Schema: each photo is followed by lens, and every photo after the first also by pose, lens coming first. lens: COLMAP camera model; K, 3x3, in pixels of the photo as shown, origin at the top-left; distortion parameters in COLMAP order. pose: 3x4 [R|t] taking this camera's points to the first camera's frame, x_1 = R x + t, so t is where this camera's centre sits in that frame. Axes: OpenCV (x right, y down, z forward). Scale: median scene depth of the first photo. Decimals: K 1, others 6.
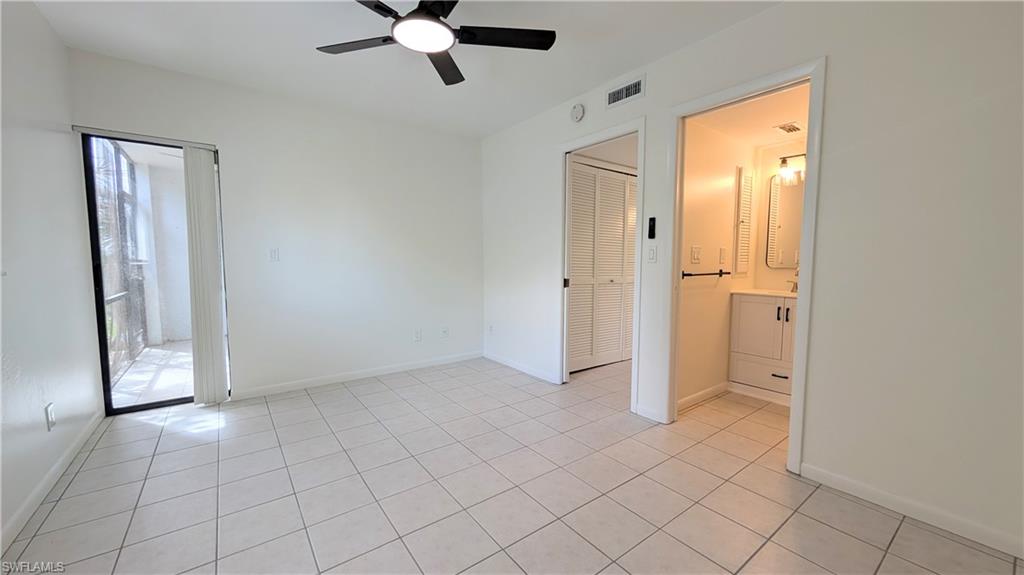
lens RADIAL K [[387.9, 0, 510.5], [0, 387.9, 288.4], [0, 0, 1]] dist [0.005218, -0.000006]
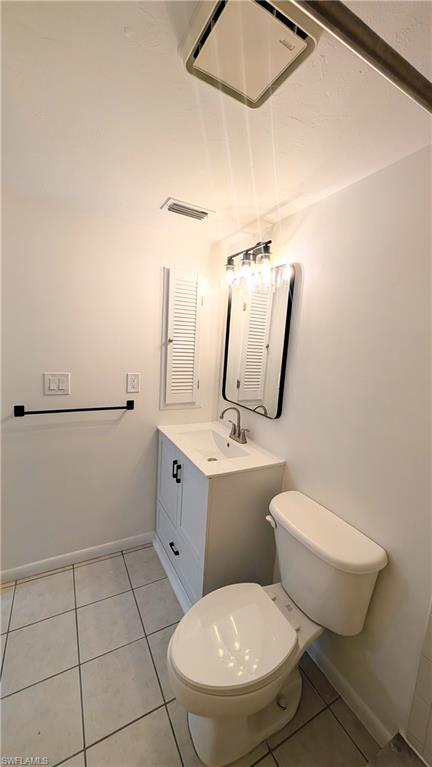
lens RADIAL K [[289.5, 0, 214.2], [0, 289.5, 382.4], [0, 0, 1]] dist [-0.000268, -0.000065]
pose [[0.986262, 0.077048, -0.146119, 0.779948], [-0.067441, 0.995292, 0.069608, -0.135317], [0.150795, -0.058798, 0.986815, 0.442374]]
